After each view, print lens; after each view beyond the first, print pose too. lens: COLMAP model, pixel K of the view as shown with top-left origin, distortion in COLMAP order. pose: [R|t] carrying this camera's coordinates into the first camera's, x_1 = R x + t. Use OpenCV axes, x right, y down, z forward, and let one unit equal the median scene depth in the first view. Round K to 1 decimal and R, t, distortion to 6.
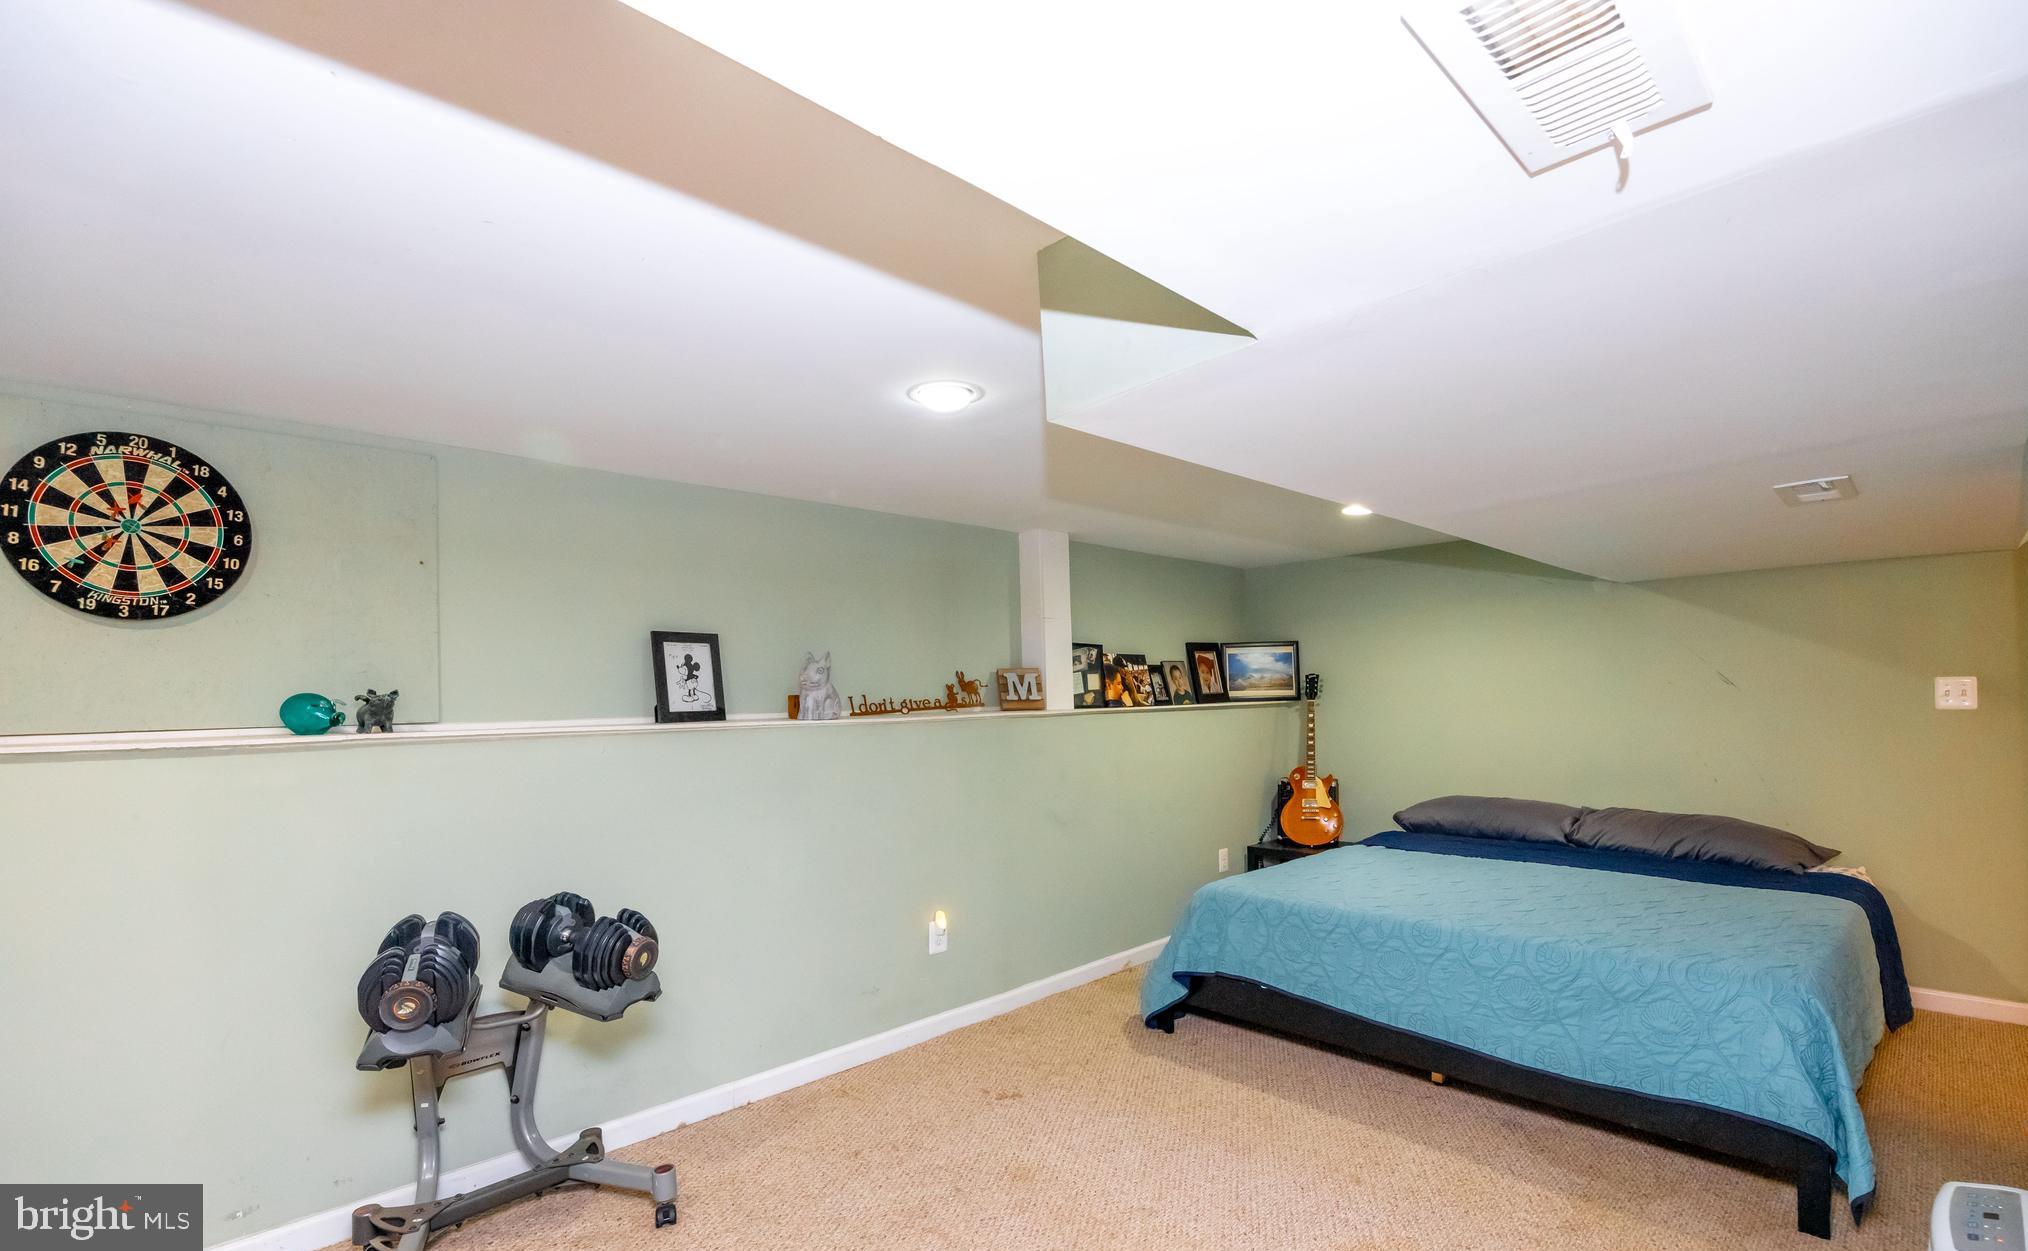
lens RADIAL K [[935.9, 0, 1004.6], [0, 935.9, 682.8], [0, 0, 1]] dist [-0.002536, 0.000831]
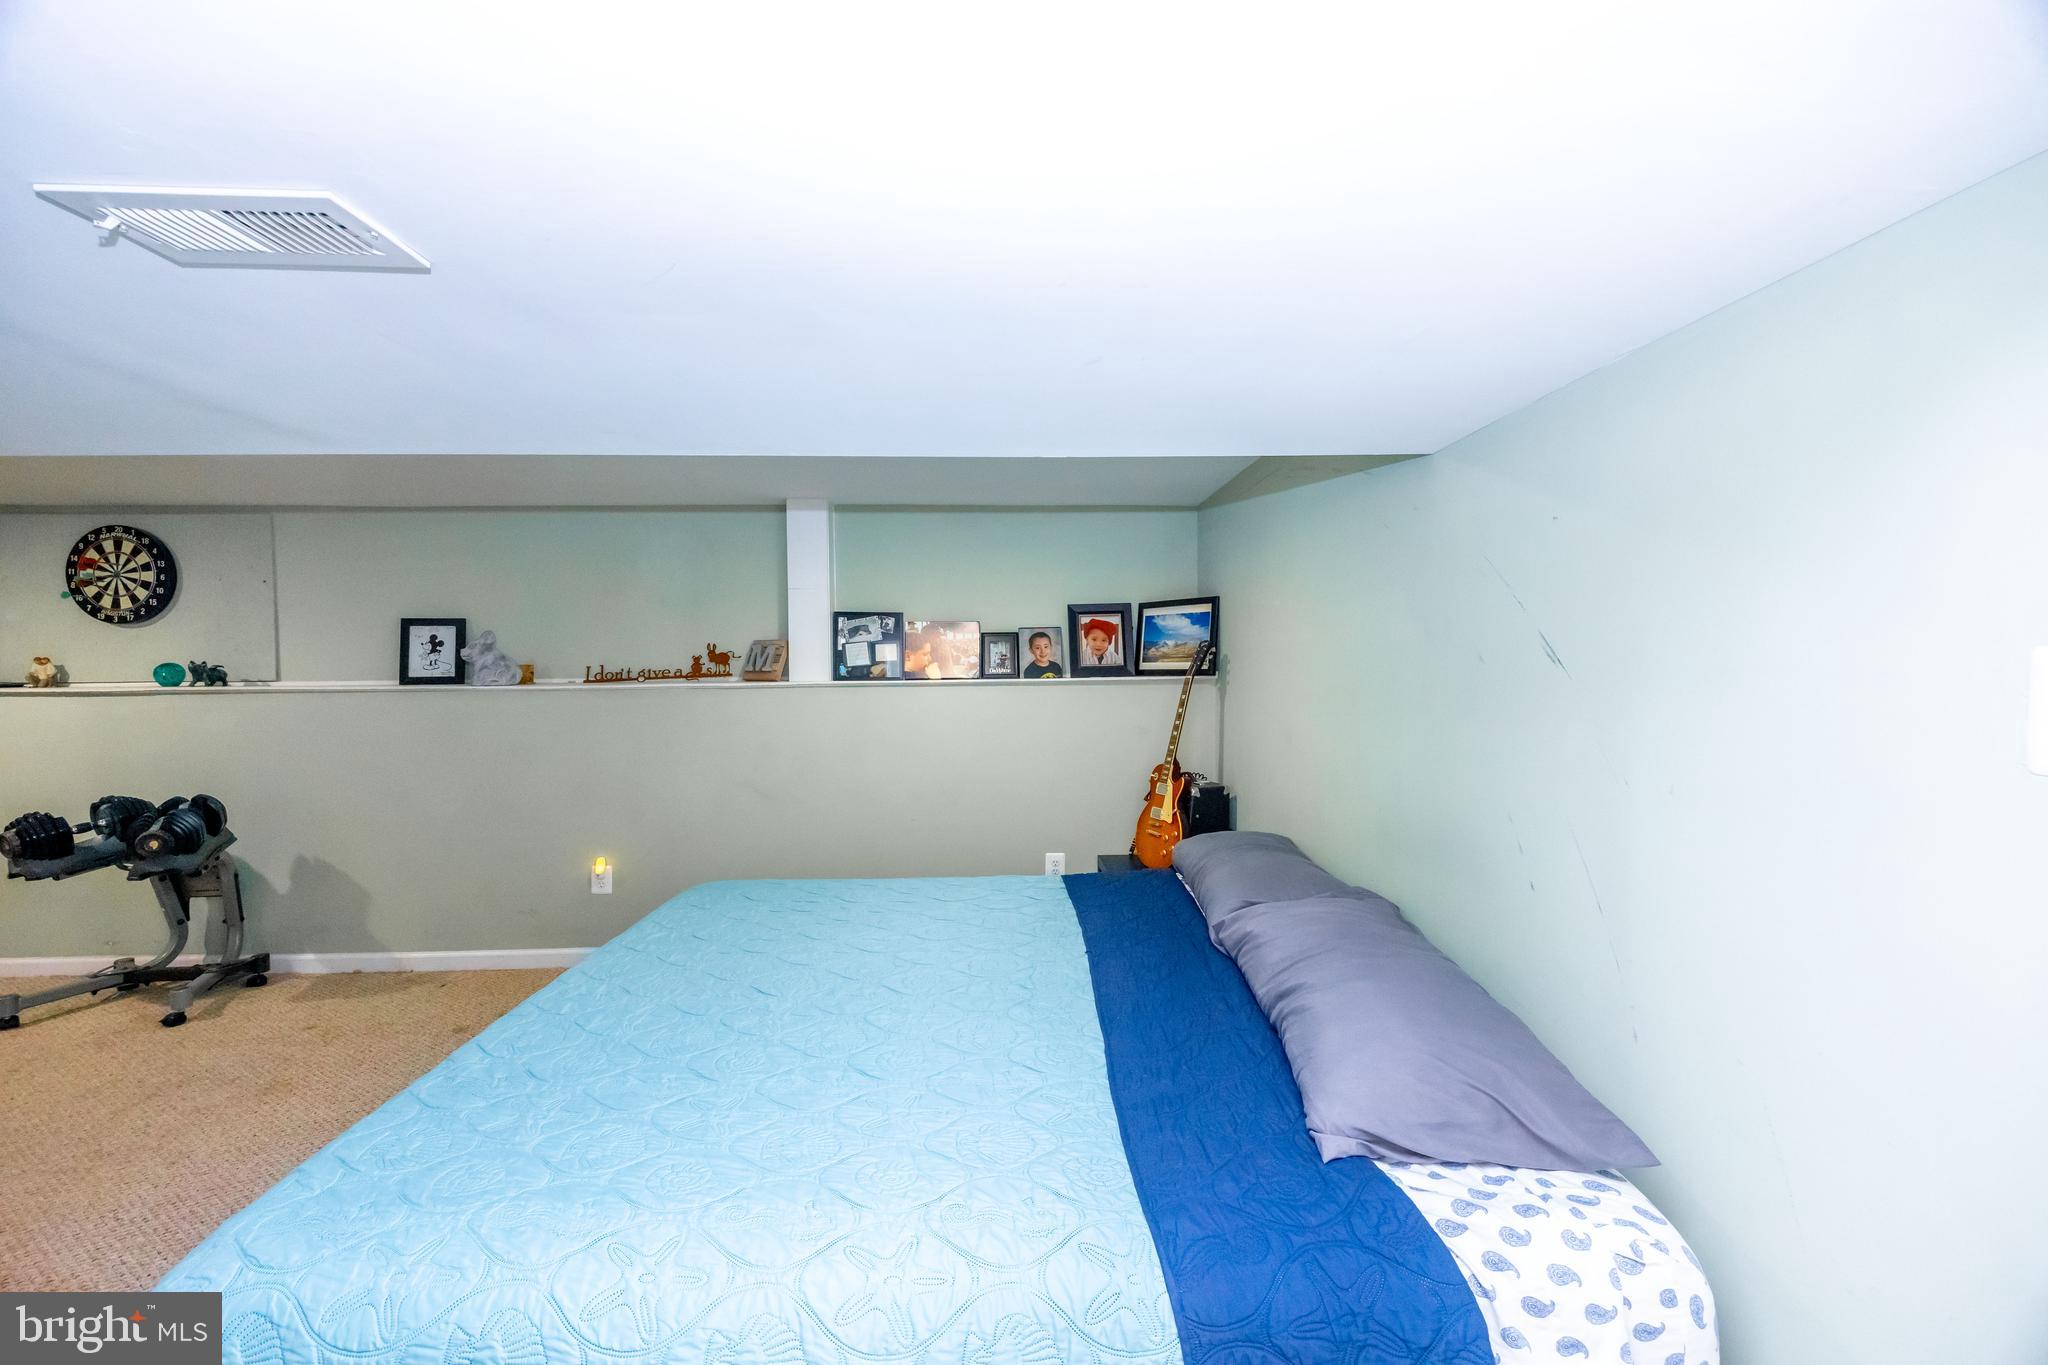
lens RADIAL K [[781.8, 0, 1027.5], [0, 781.8, 684.6], [0, 0, 1]] dist [-0.000131, 0.000200]
pose [[0.744478, 0.028450, -0.667040, 0.907822], [0.004511, 0.998855, 0.047637, -0.006849], [0.667631, -0.038474, 0.743497, 0.629575]]
